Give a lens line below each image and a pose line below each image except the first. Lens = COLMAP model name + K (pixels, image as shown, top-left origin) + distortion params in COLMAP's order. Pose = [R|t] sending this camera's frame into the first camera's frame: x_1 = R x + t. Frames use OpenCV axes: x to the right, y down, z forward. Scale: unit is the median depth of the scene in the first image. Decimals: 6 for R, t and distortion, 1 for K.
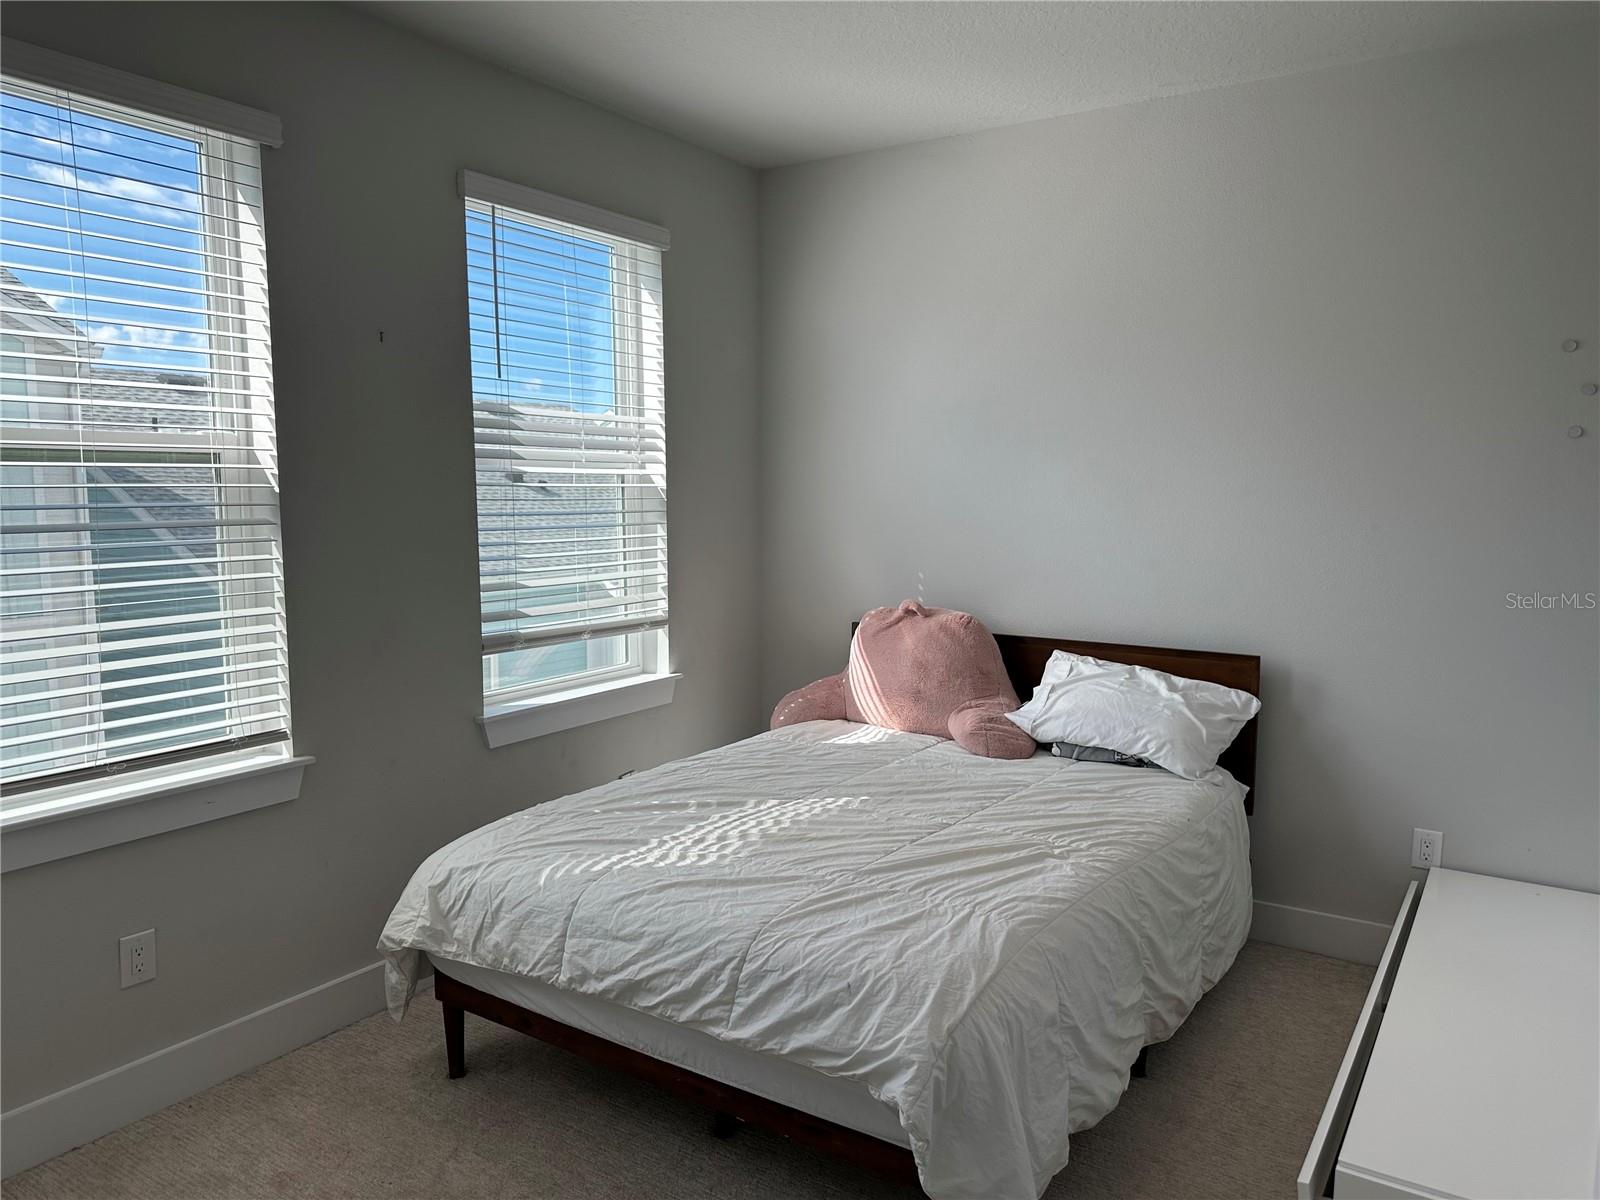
lens RADIAL K [[1108.6, 0, 800.0], [0, 1108.6, 600.0], [0, 0, 1]] dist [0.085322, -0.000210]
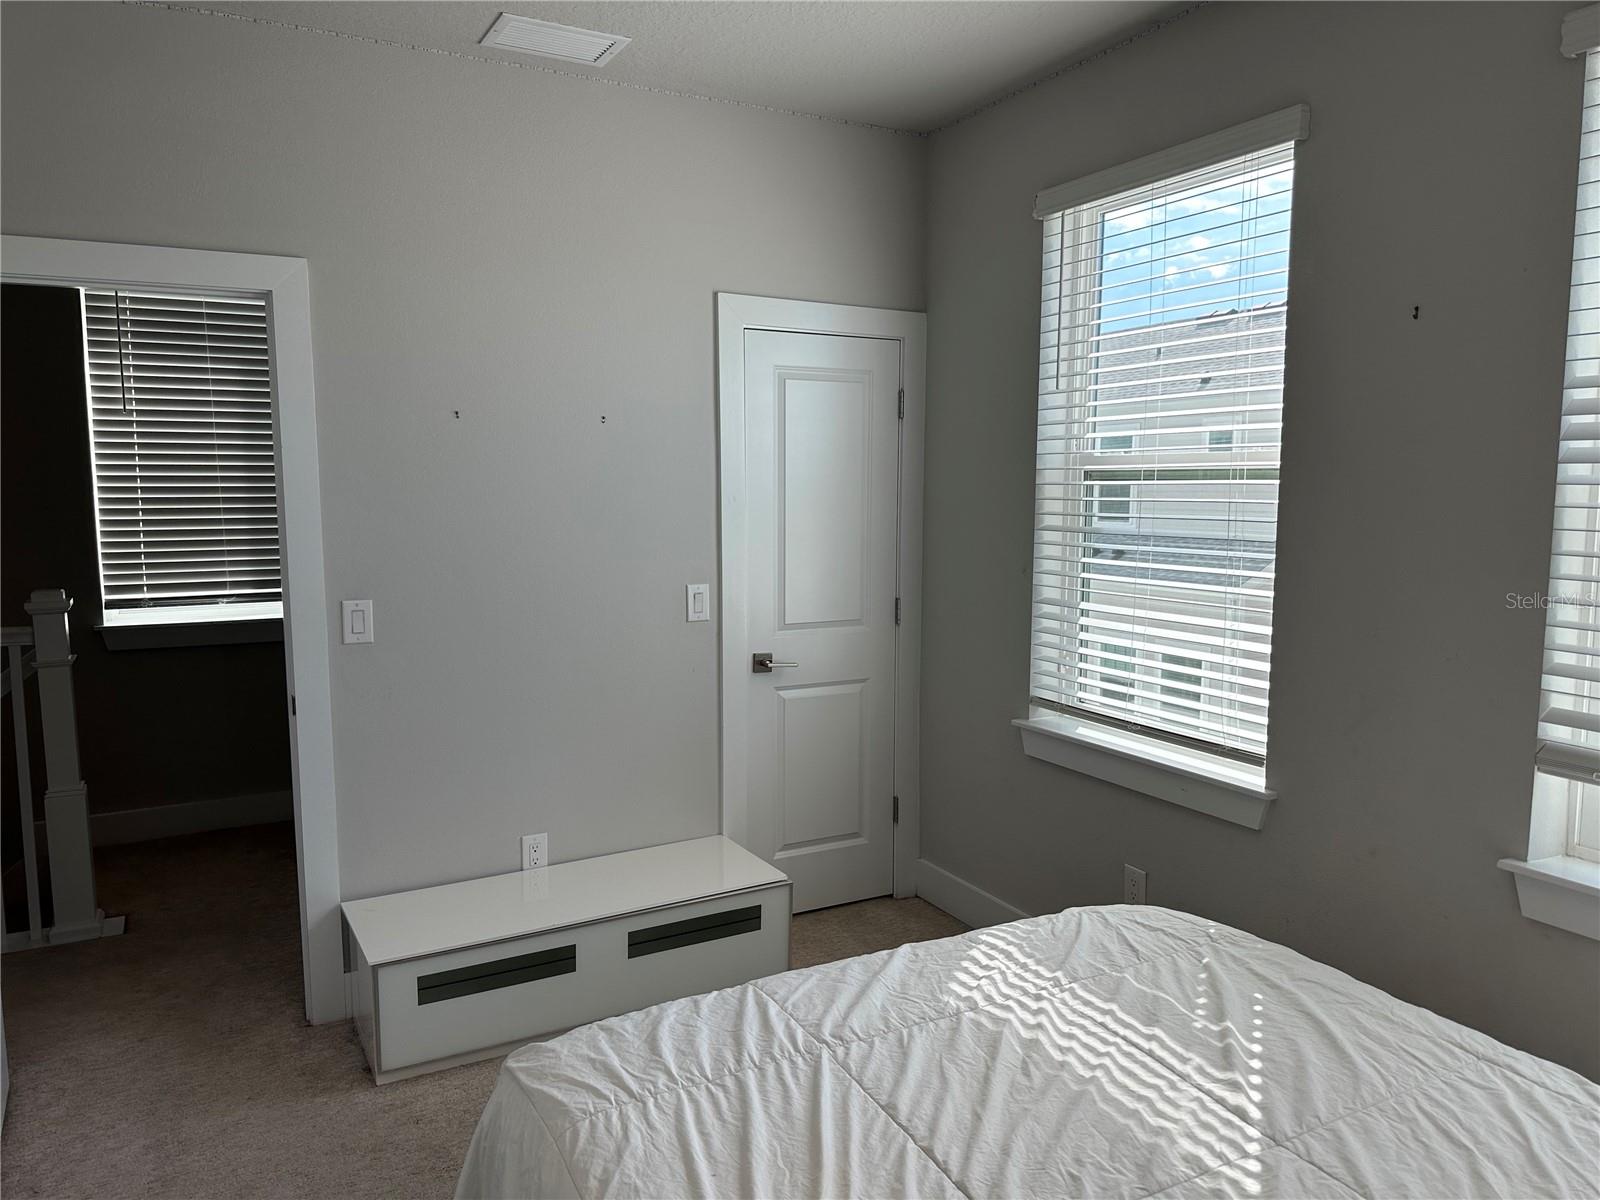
lens RADIAL K [[1124.9, 0, 800.0], [0, 1124.9, 600.0], [0, 0, 1]] dist [0.000080, -0.000693]
pose [[-0.470285, 0.095559, -0.877326, 0.563043], [-0.094070, 0.983029, 0.157498, -0.130356], [0.877487, 0.156599, -0.453315, 1.082596]]
